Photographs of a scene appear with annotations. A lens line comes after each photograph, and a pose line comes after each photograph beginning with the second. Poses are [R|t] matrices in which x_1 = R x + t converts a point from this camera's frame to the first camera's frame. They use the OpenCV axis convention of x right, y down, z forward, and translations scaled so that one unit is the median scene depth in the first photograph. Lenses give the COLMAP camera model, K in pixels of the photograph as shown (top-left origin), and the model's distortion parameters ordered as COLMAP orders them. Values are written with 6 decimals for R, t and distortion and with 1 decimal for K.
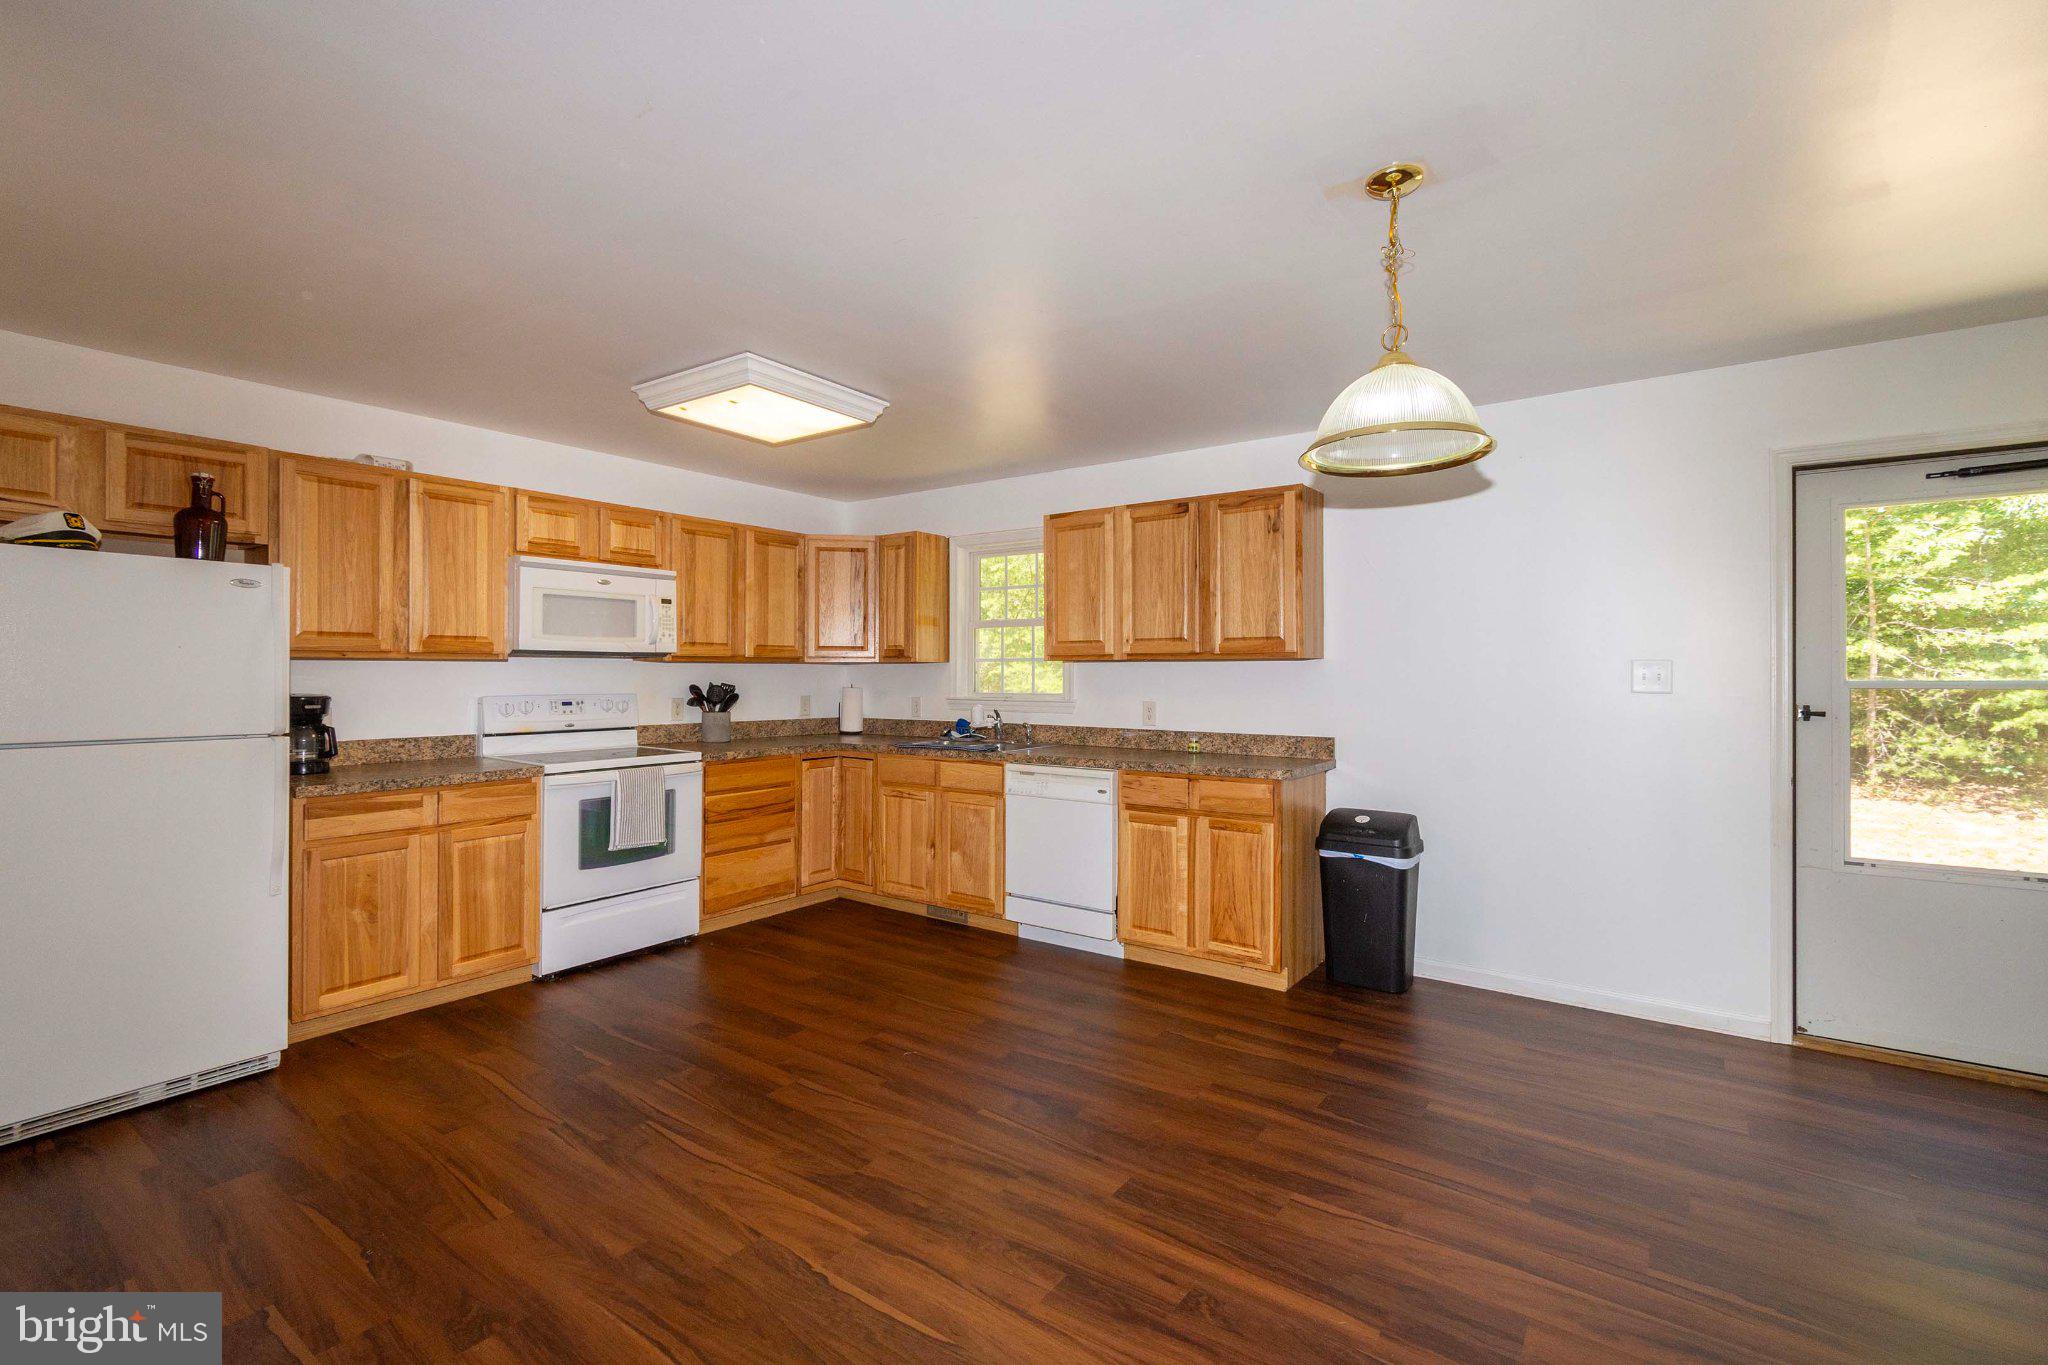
lens RADIAL K [[905.2, 0, 1028.7], [0, 905.2, 670.6], [0, 0, 1]] dist [0.003227, -0.000791]
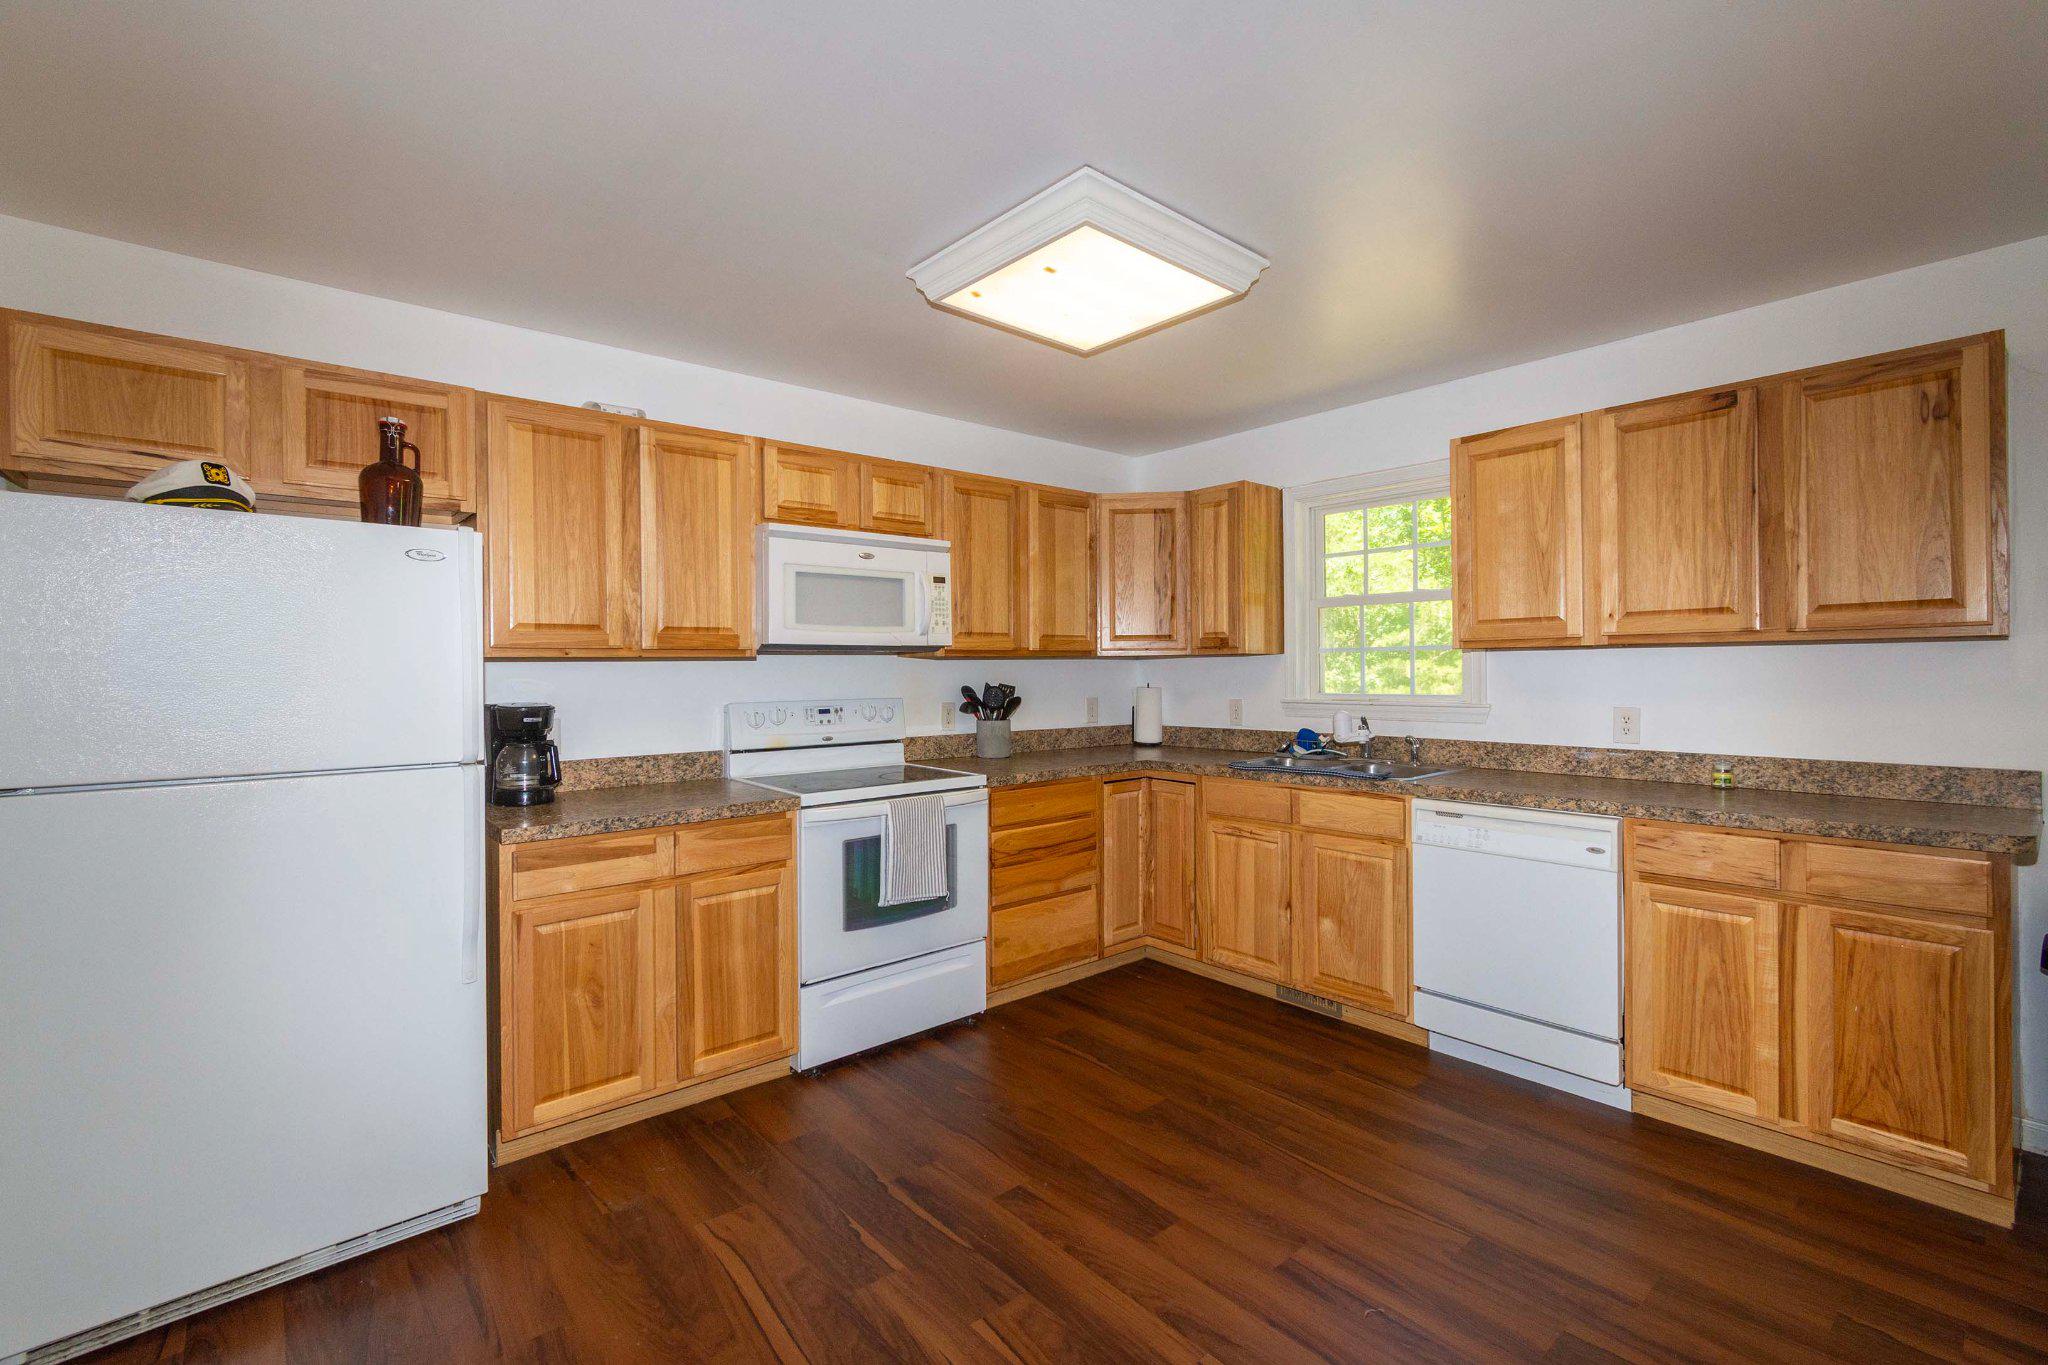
lens RADIAL K [[905.2, 0, 1028.7], [0, 905.2, 670.6], [0, 0, 1]] dist [0.003227, -0.000791]
pose [[0.972045, -0.010301, -0.234568, -0.148985], [0.011543, 0.999926, 0.003919, -0.000703], [0.234510, -0.006517, 0.972092, 0.269814]]
